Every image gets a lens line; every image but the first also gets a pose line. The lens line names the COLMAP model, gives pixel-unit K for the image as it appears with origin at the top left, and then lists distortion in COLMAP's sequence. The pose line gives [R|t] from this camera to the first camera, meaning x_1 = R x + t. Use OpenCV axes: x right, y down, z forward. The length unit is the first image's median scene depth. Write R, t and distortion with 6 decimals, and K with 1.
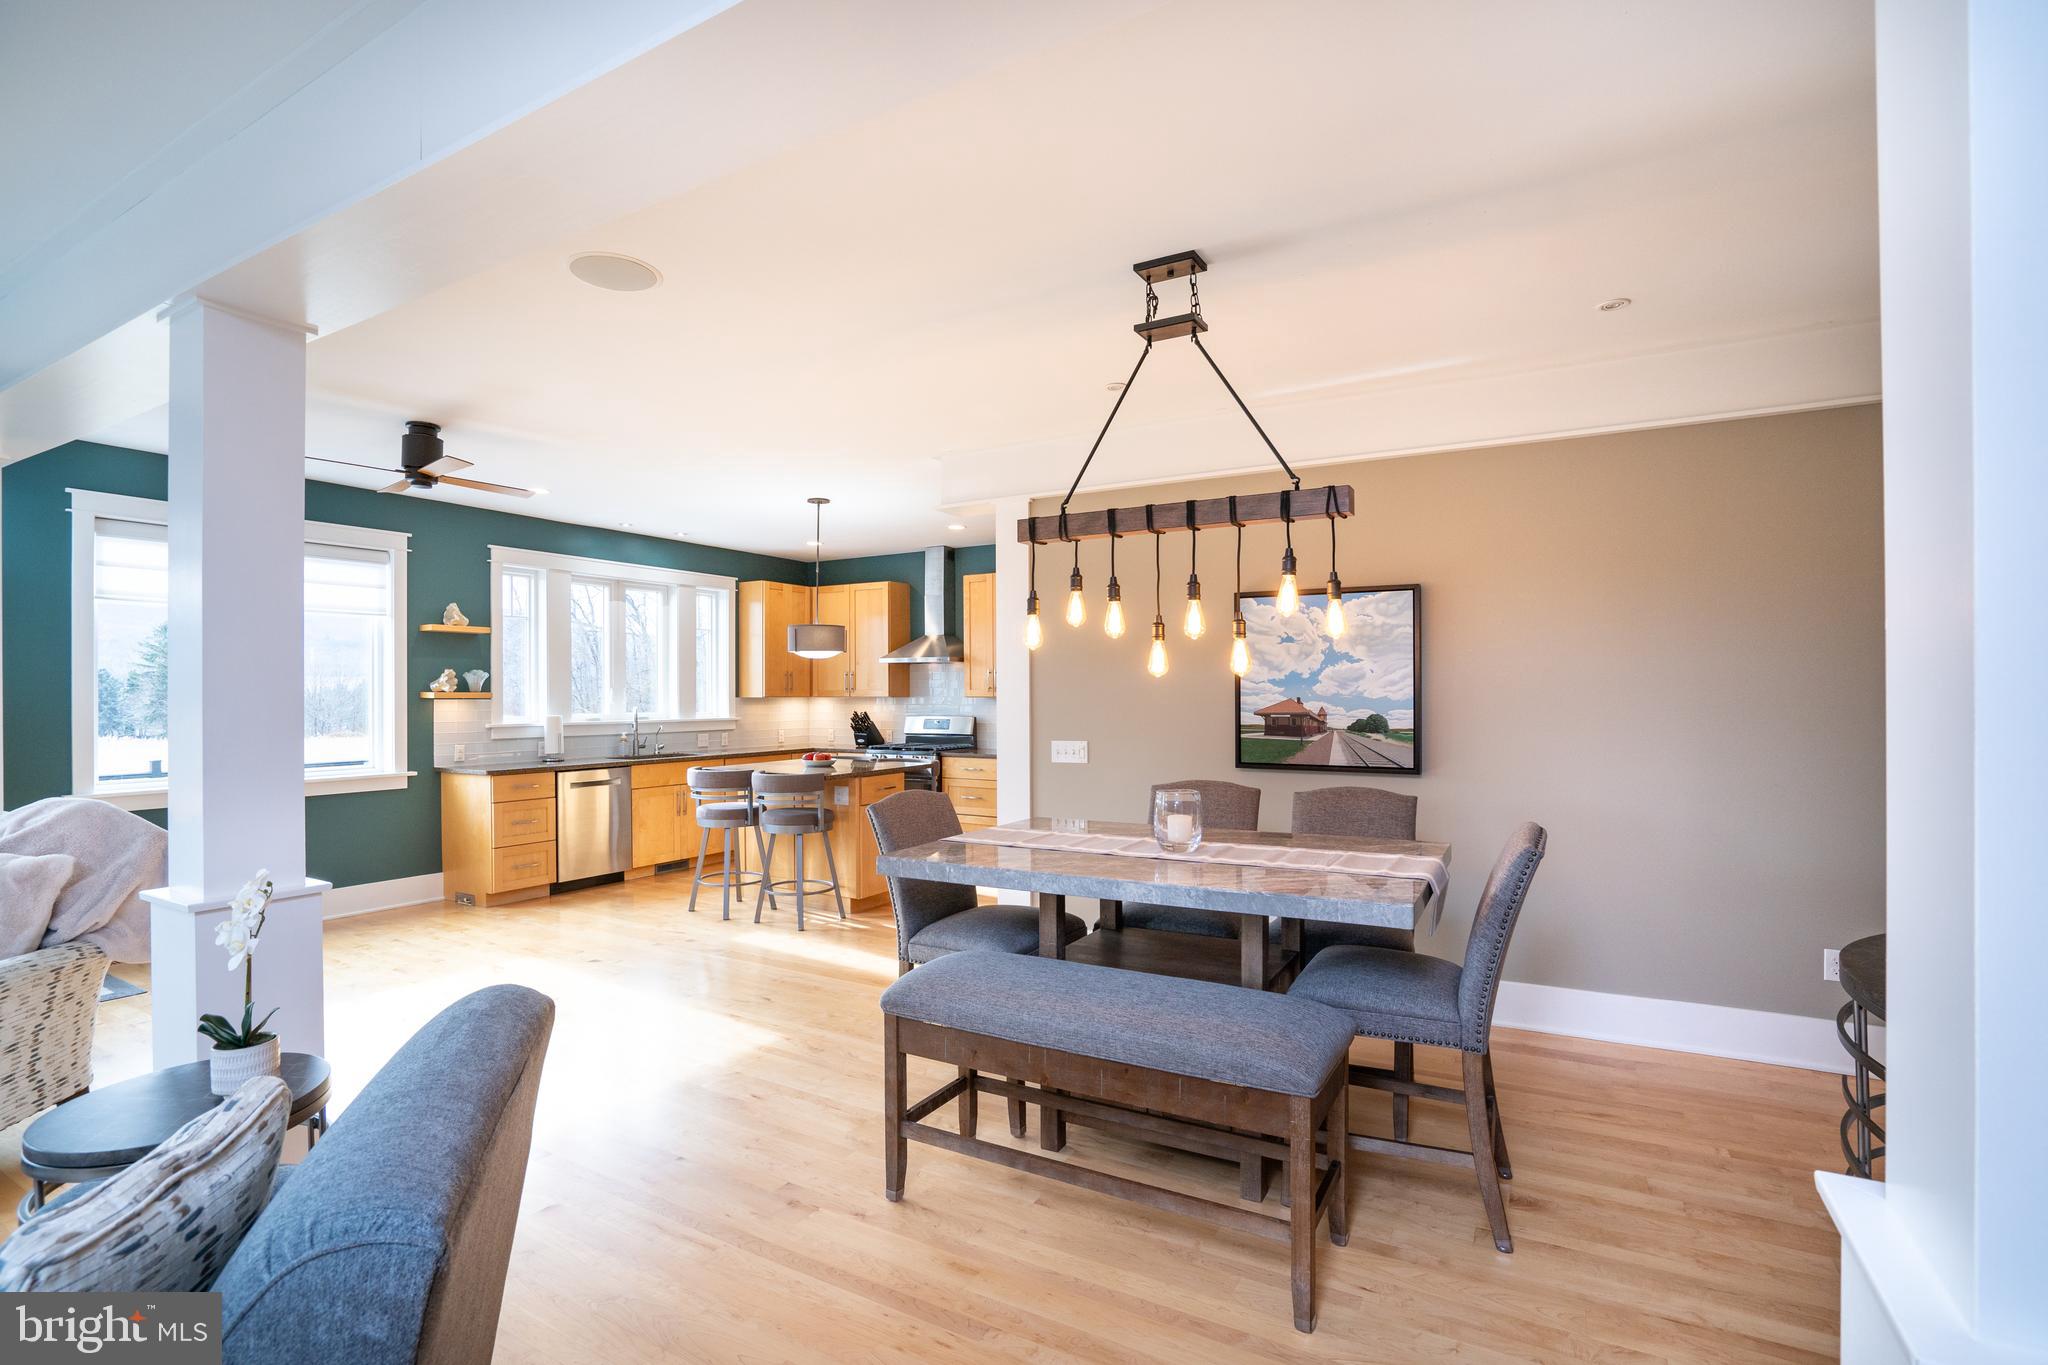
lens RADIAL K [[937.5, 0, 1031.7], [0, 937.5, 688.9], [0, 0, 1]] dist [-0.062165, 0.023649]
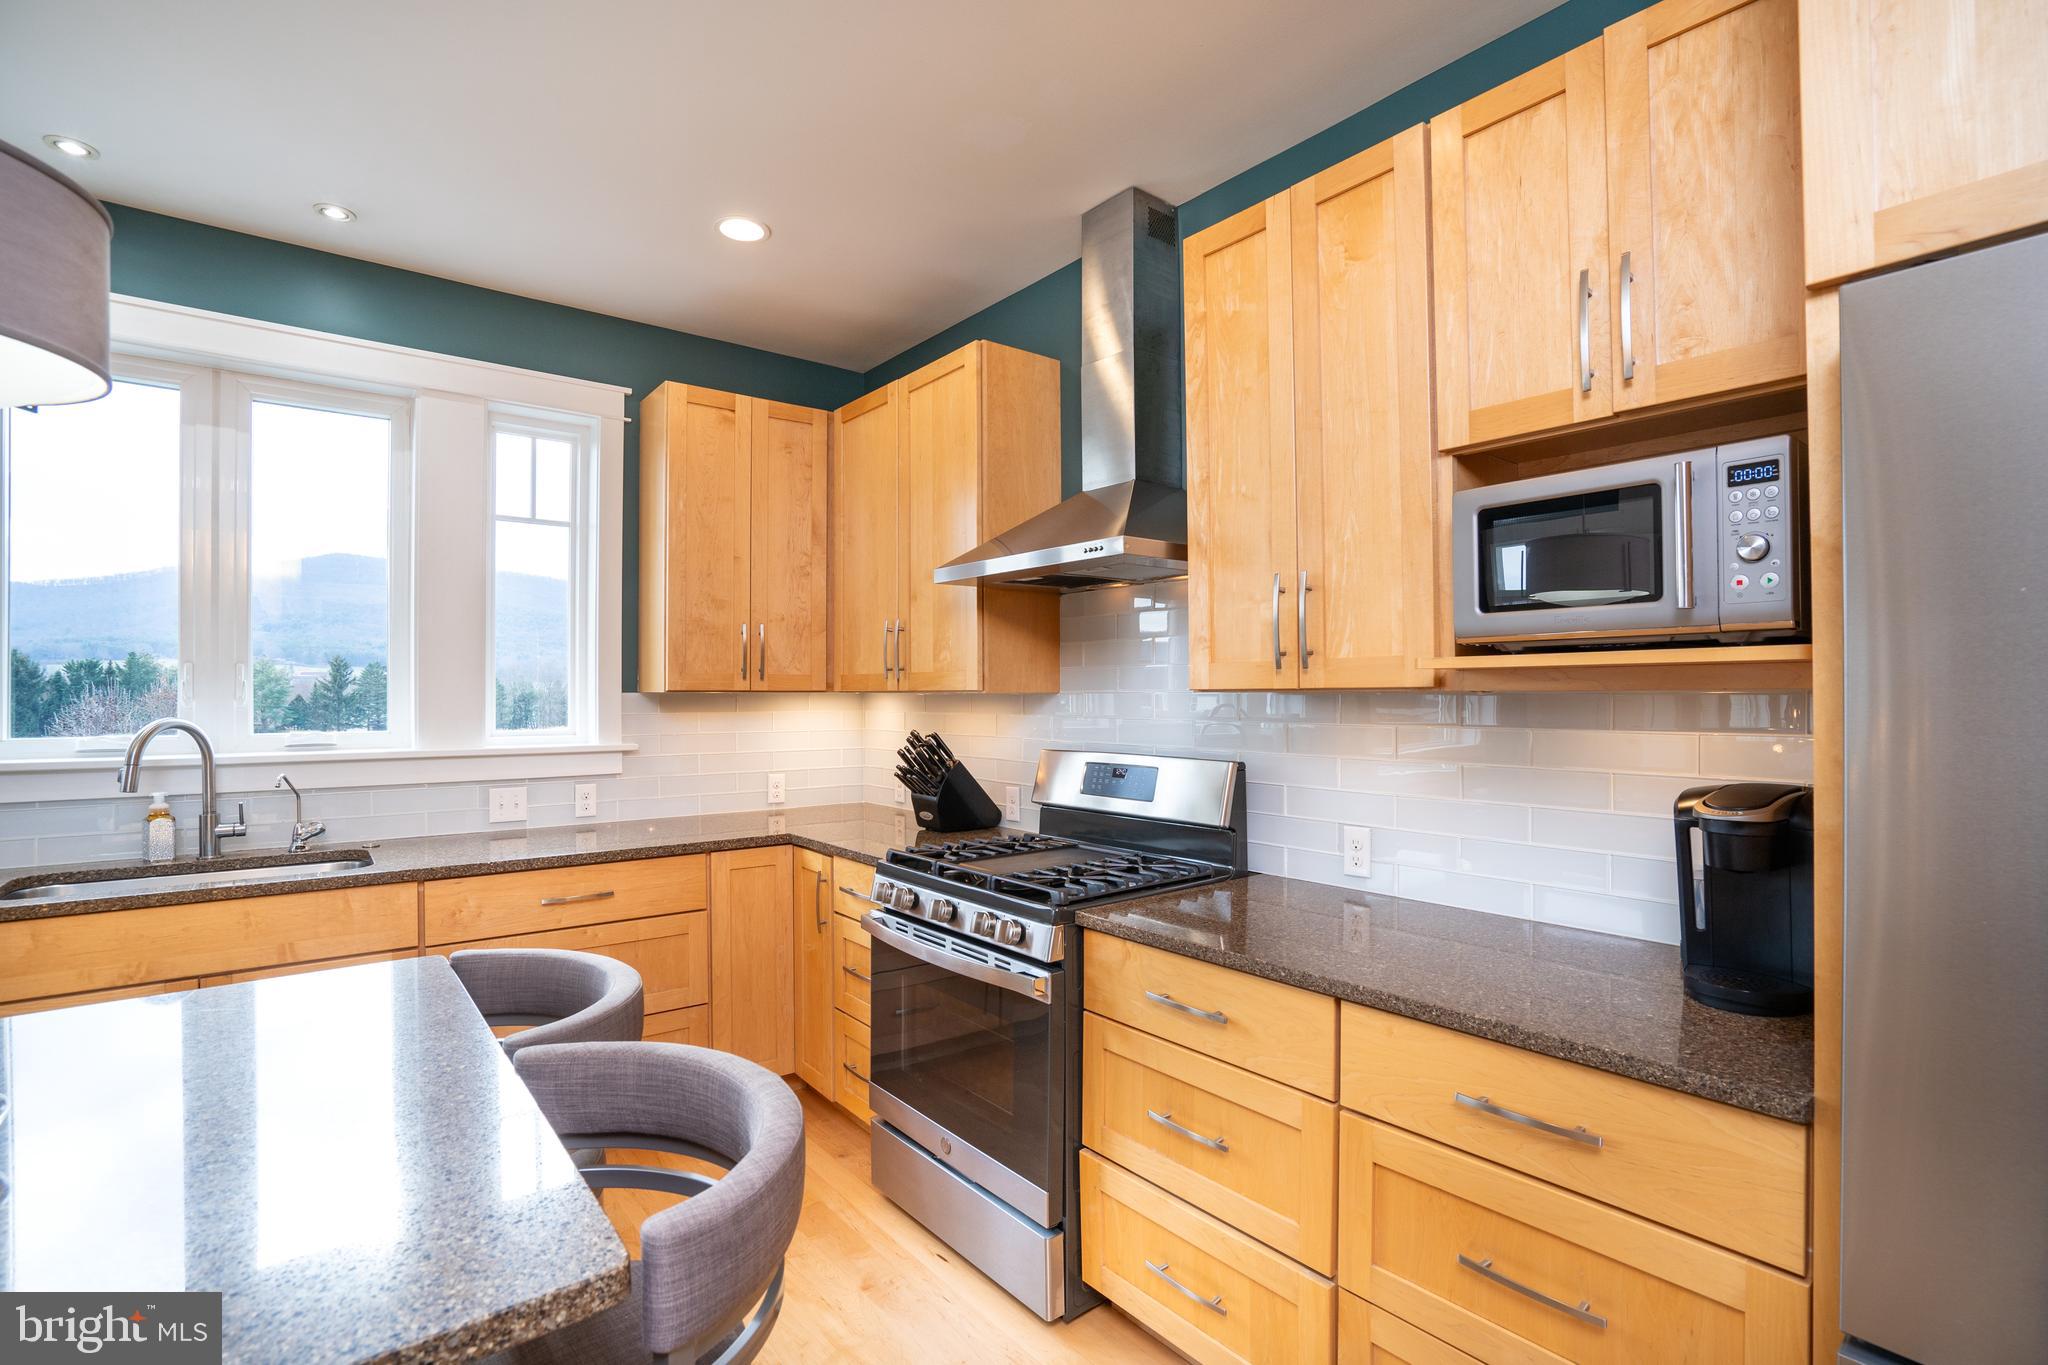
lens RADIAL K [[937.5, 0, 1031.7], [0, 937.5, 688.9], [0, 0, 1]] dist [-0.062165, 0.023649]
pose [[0.927452, -0.000325, -0.373941, -0.013448], [0.000366, 1.000000, 0.000038, 0.007443], [0.373941, -0.000172, 0.927452, 0.701534]]
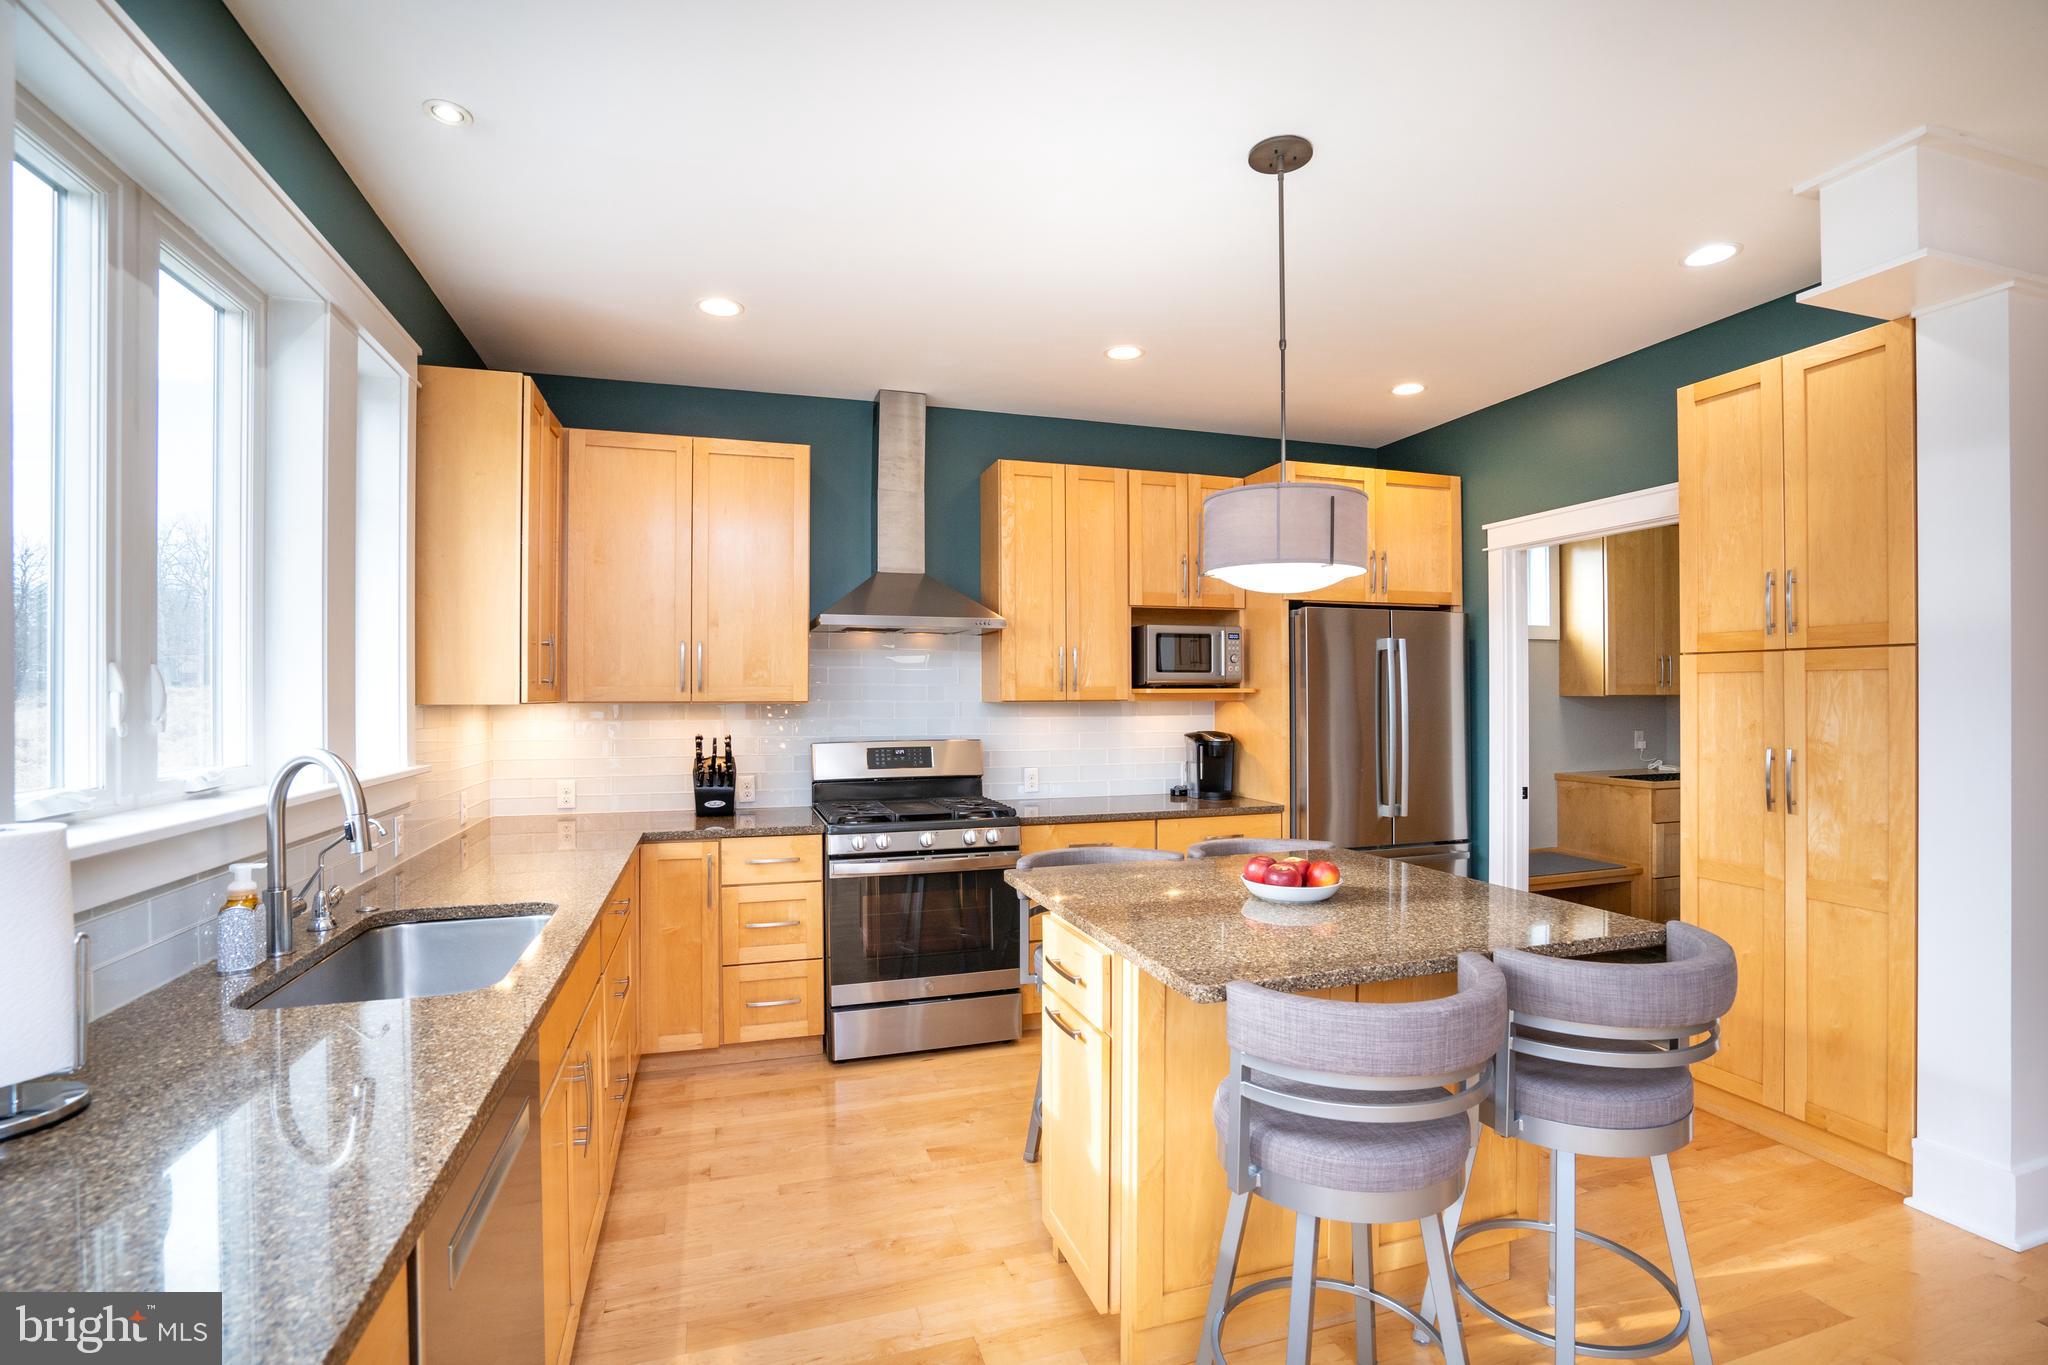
lens RADIAL K [[937.5, 0, 1031.7], [0, 937.5, 688.9], [0, 0, 1]] dist [-0.062165, 0.023649]
pose [[0.687460, 0.004240, 0.726209, -0.410504], [-0.001493, 0.999989, -0.004425, 0.003648], [-0.726220, 0.001958, 0.687459, 0.611753]]
